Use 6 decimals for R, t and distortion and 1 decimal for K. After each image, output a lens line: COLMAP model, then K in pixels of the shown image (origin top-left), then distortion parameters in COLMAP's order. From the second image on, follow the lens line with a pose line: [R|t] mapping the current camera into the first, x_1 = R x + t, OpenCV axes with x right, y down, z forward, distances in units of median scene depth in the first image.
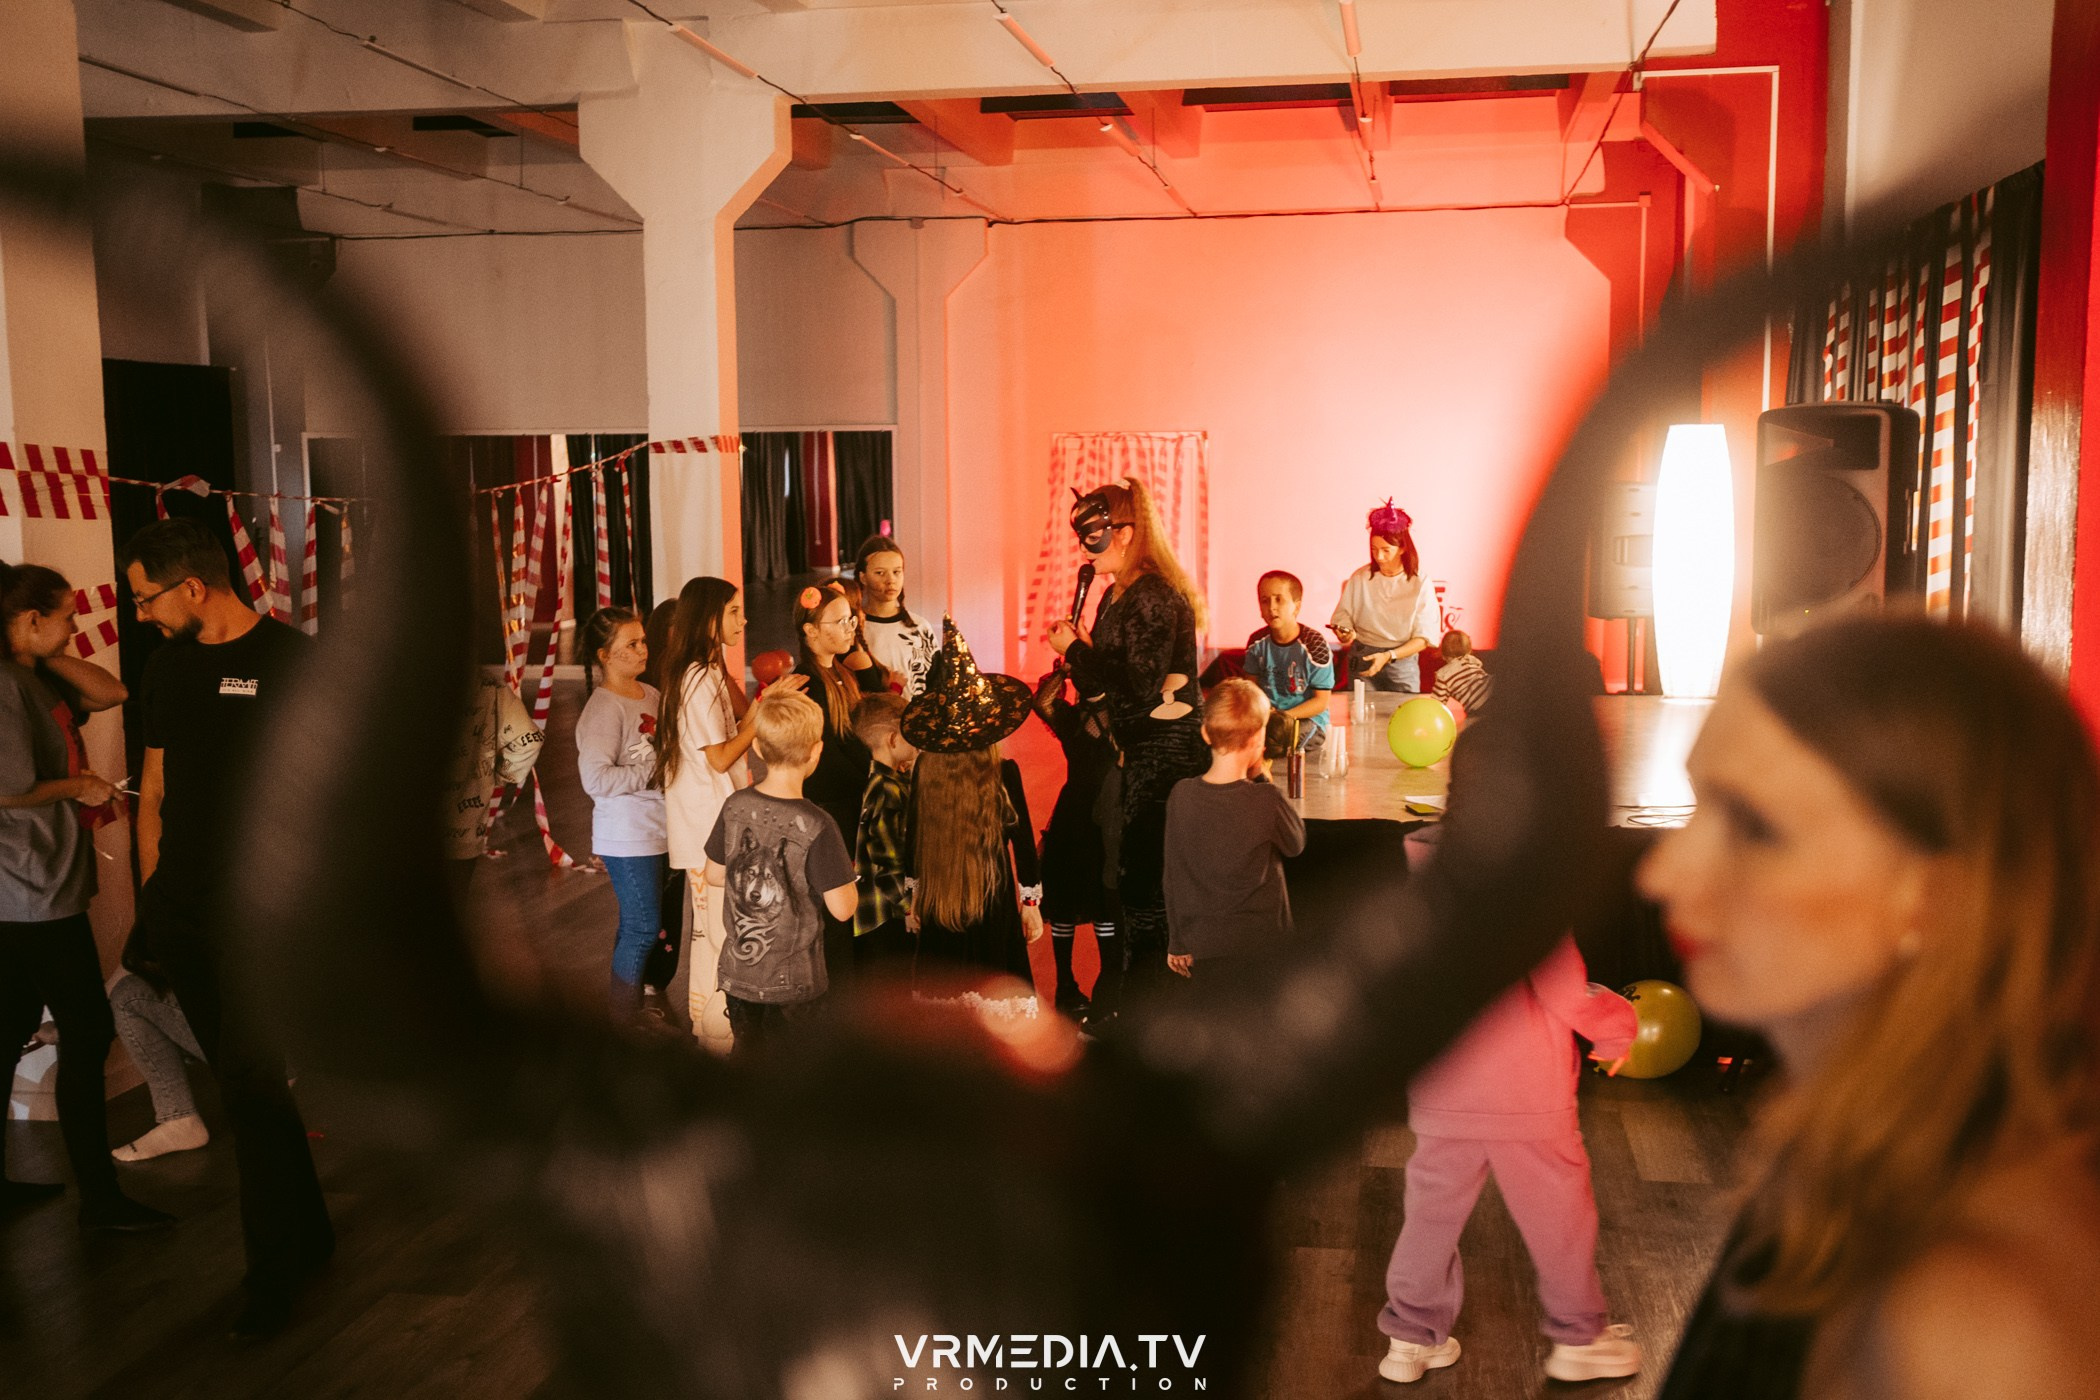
lens RADIAL K [[2020.4, 0, 1052.9], [0, 2020.4, 703.4], [0, 0, 1]] dist [-0.022751, 0.000000]
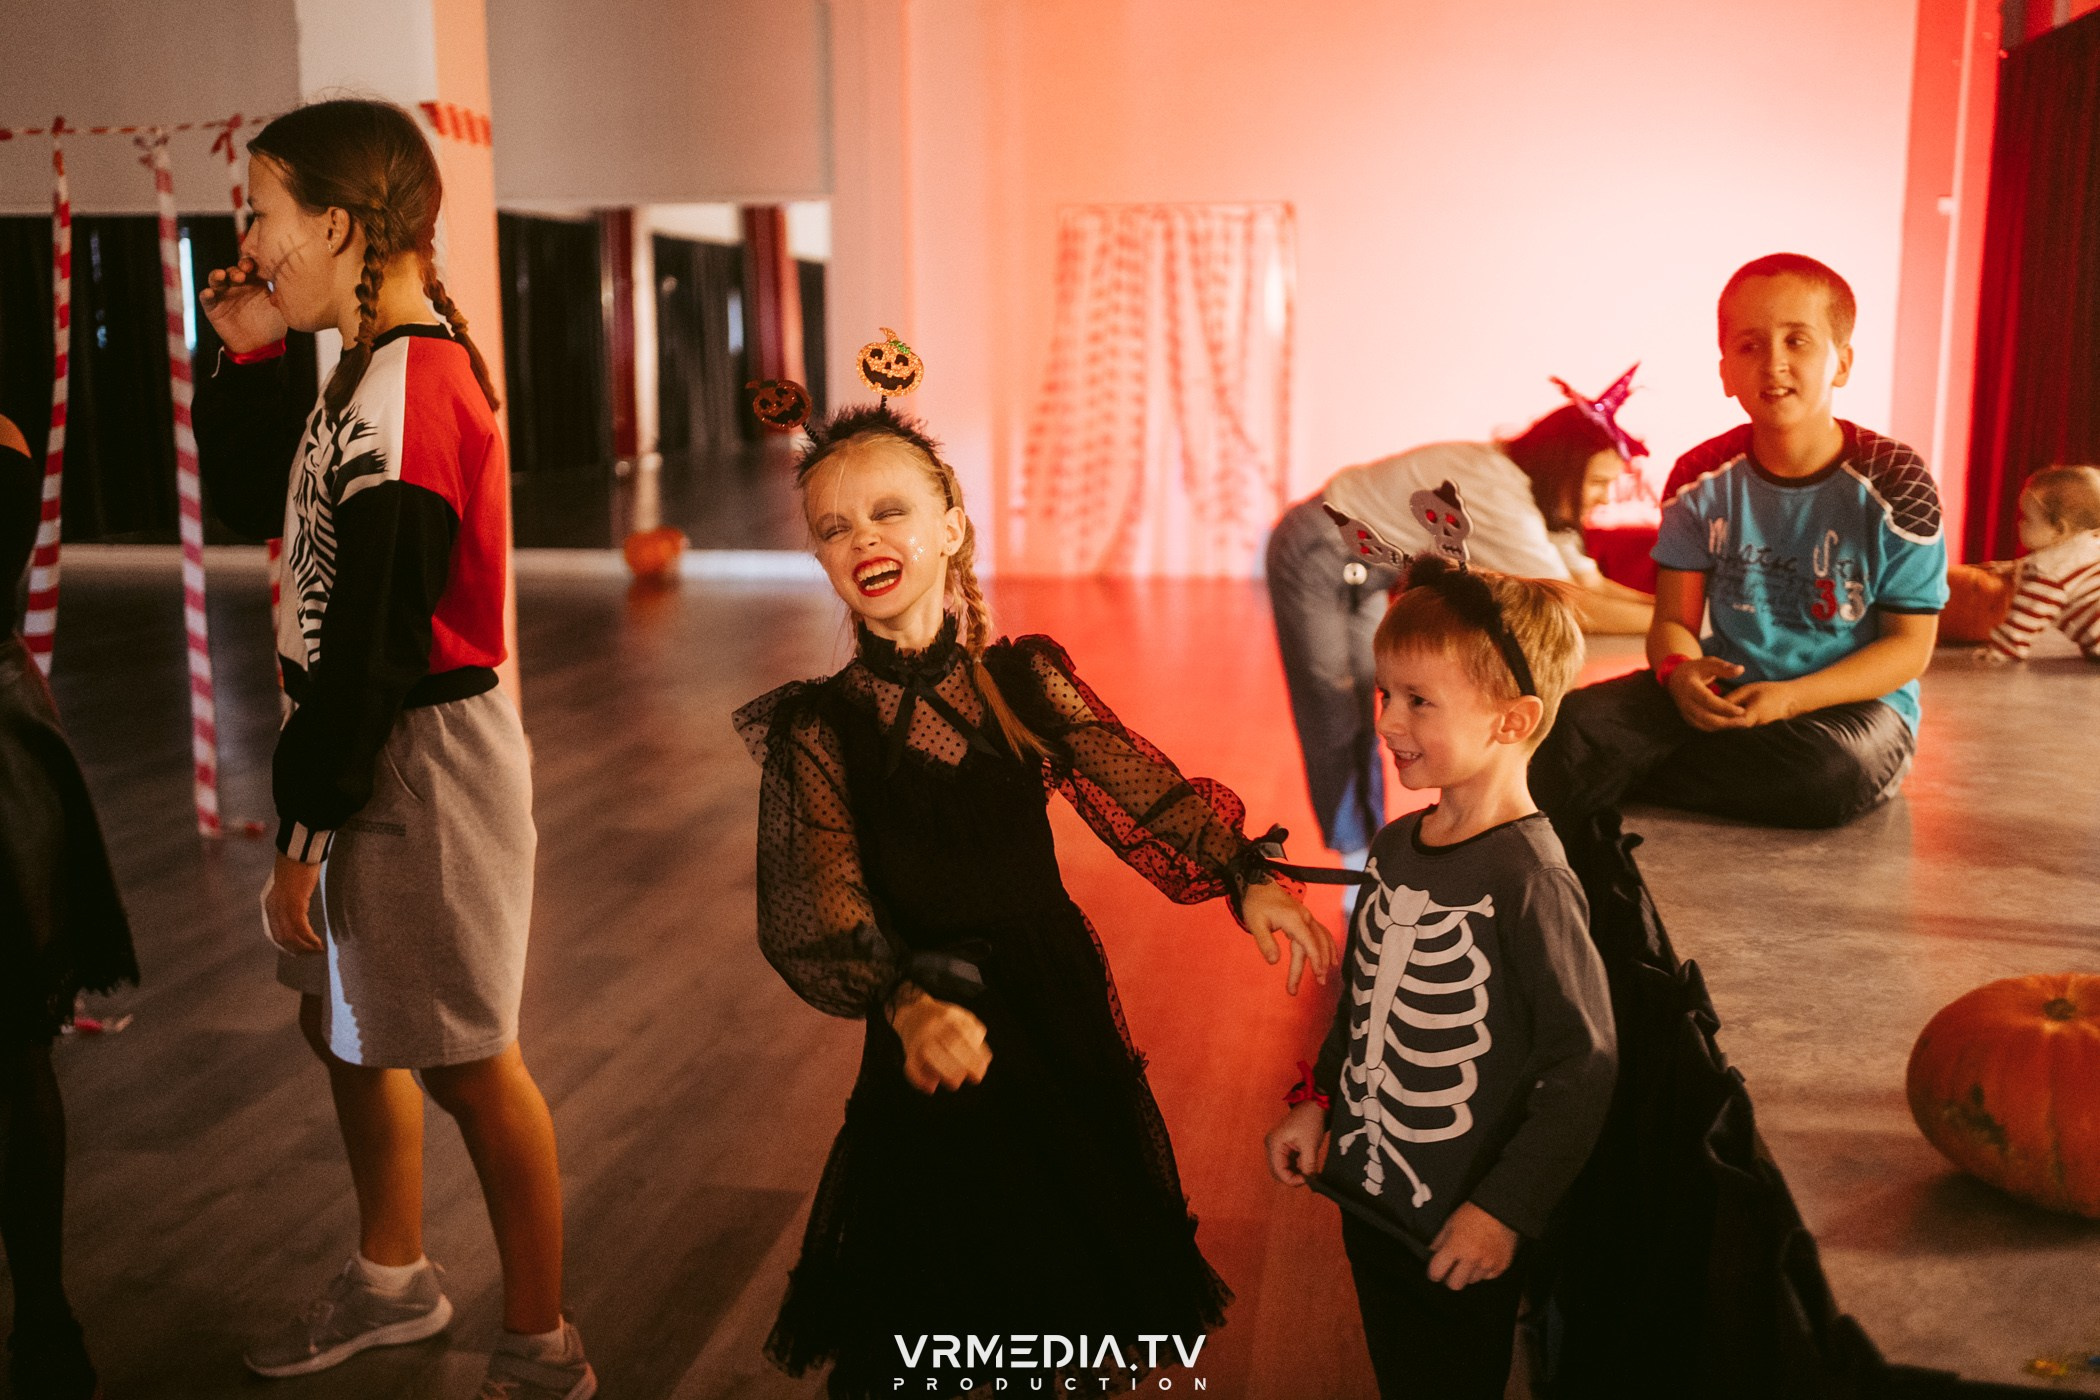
lens RADIAL K [[2020.4, 0, 1050.9], [0, 2020.4, 705.2], [0, 0, 1]] dist [-0.022751, 0.000000]
pose [[0.999996, 0.002845, 0.000802, -0.009098], [-0.002885, 0.998462, 0.055373, -0.009790], [-0.000643, -0.055375, 0.998465, 0.663923]]
